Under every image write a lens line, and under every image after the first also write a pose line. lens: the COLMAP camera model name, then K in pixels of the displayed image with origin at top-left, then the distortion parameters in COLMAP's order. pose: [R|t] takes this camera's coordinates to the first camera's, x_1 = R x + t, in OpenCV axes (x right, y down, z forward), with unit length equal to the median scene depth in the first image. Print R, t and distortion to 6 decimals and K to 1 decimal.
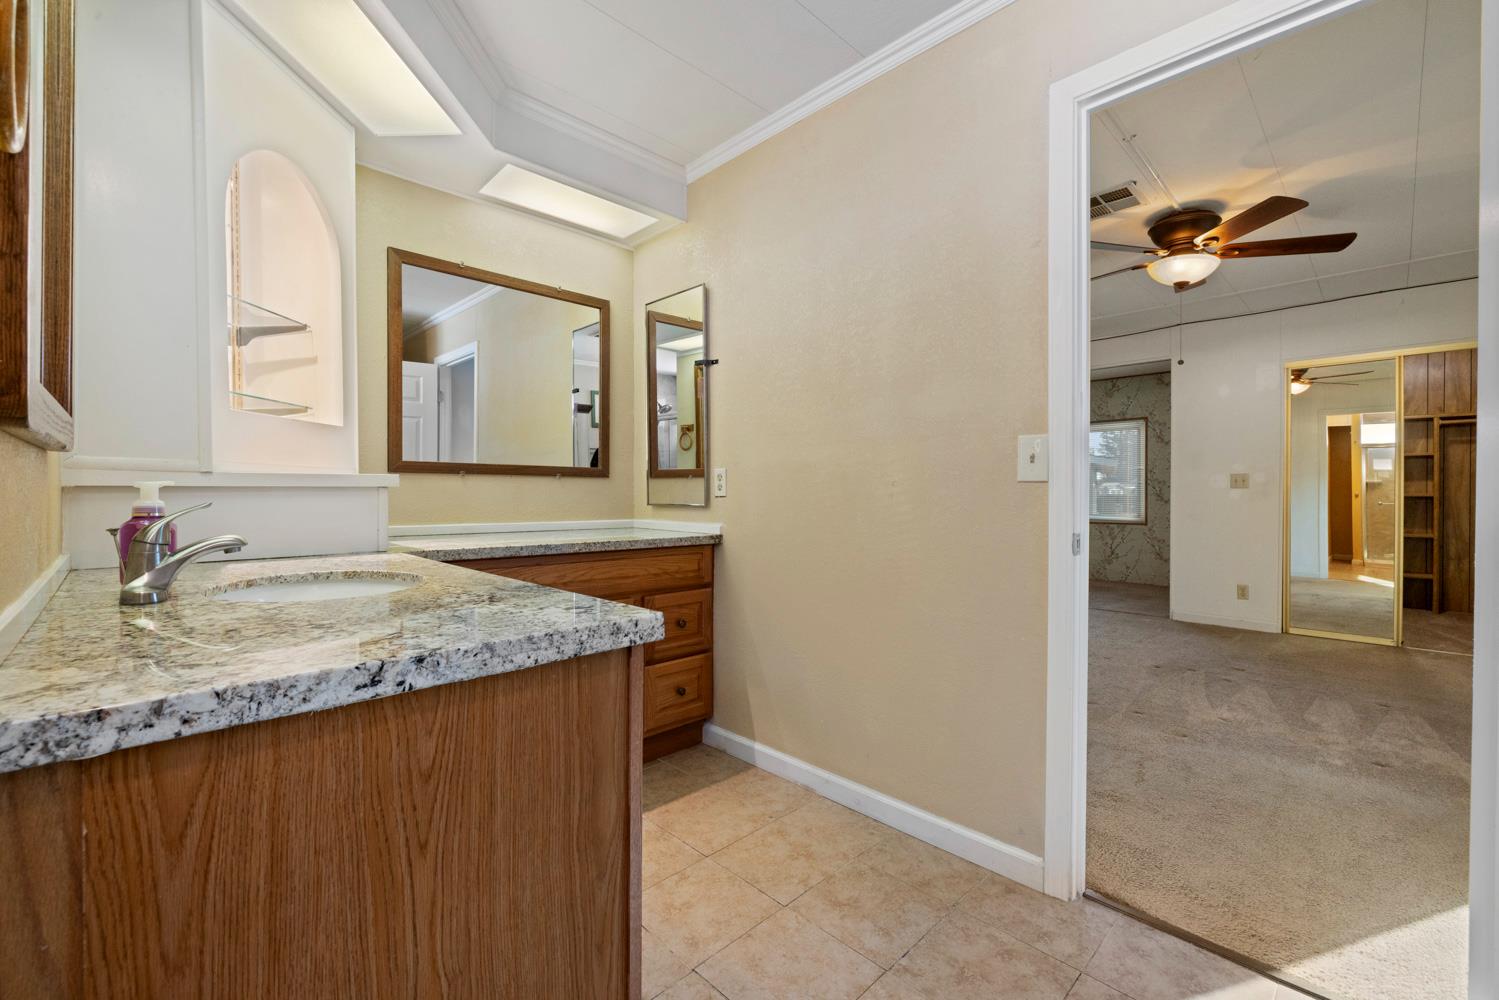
lens RADIAL K [[634.7, 0, 747.1], [0, 634.7, 494.4], [0, 0, 1]] dist [-0.000925, 0.000579]
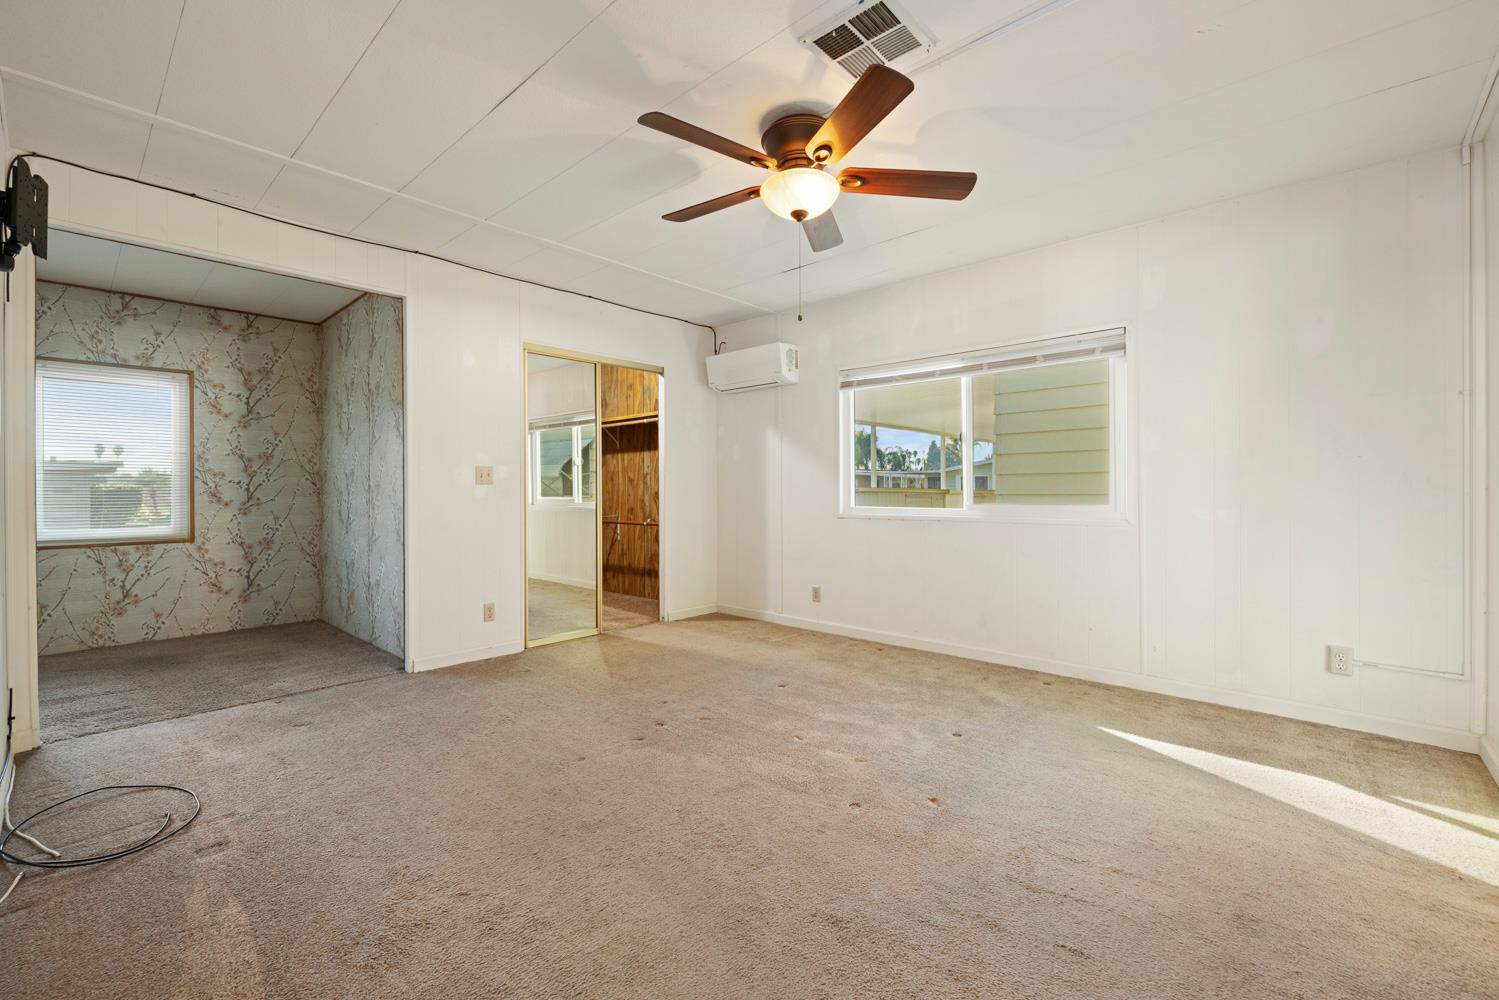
lens RADIAL K [[634.7, 0, 745.8], [0, 634.7, 493.0], [0, 0, 1]] dist [-0.000925, 0.000579]
pose [[-0.049175, -0.006016, 0.998772, -0.040328], [0.005394, 0.999966, 0.006289, -0.001819], [-0.998776, 0.005696, -0.049141, 0.635915]]
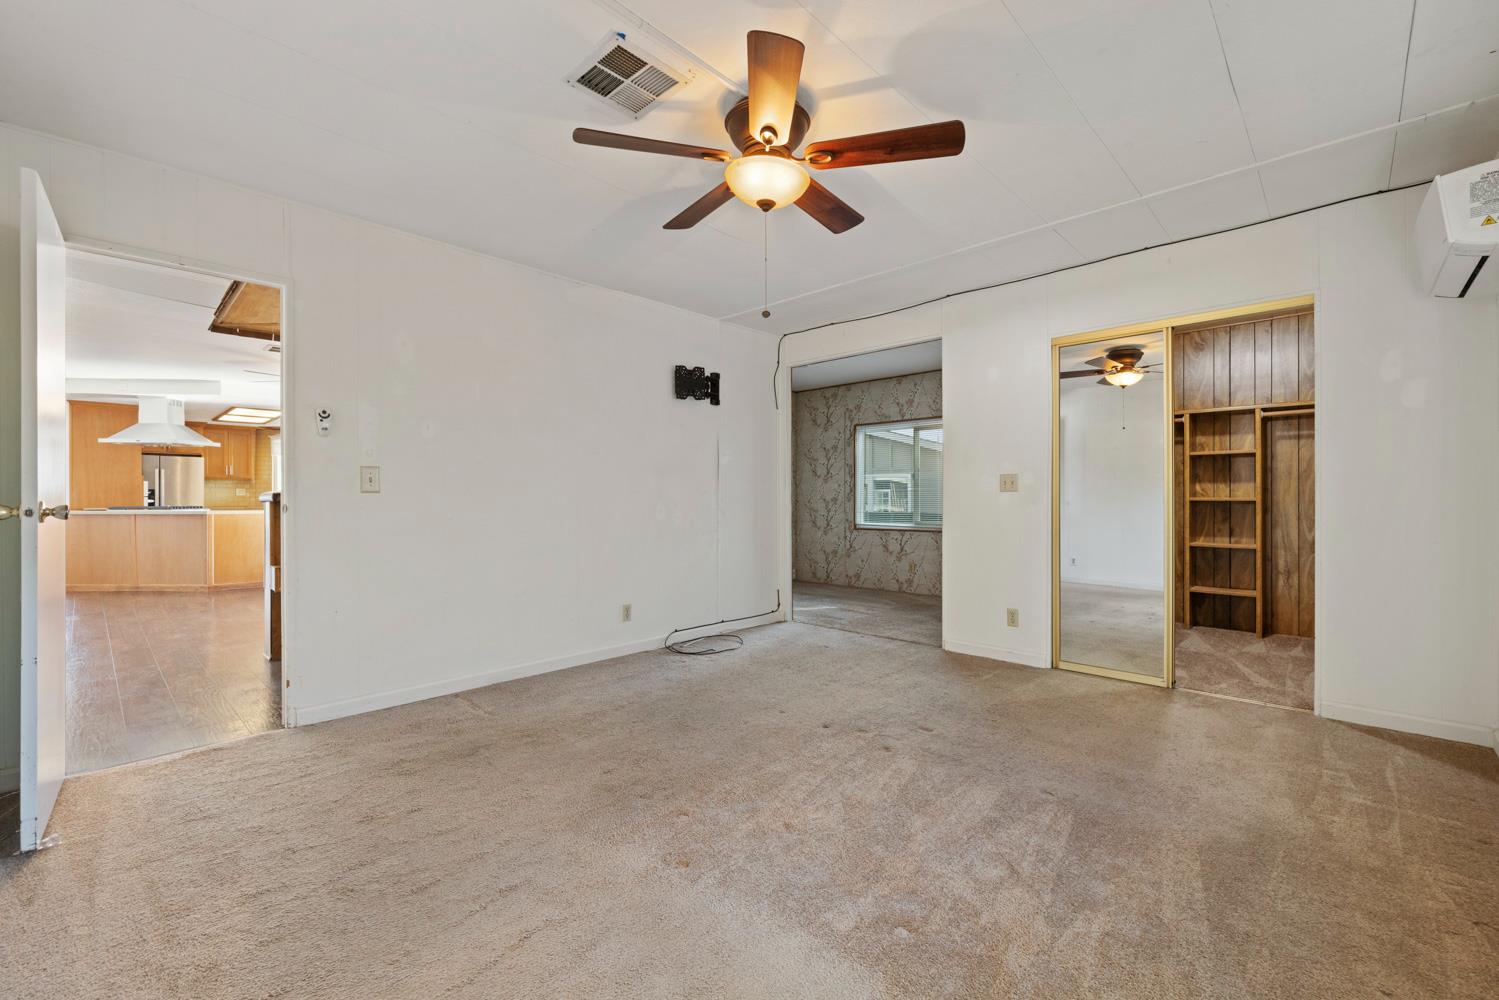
lens RADIAL K [[634.7, 0, 746.8], [0, 634.7, 498.0], [0, 0, 1]] dist [-0.000925, 0.000579]
pose [[0.999367, -0.002655, 0.035480, 0.364495], [0.002772, 0.999991, -0.003236, 0.000294], [-0.035471, 0.003333, 0.999365, 0.167519]]
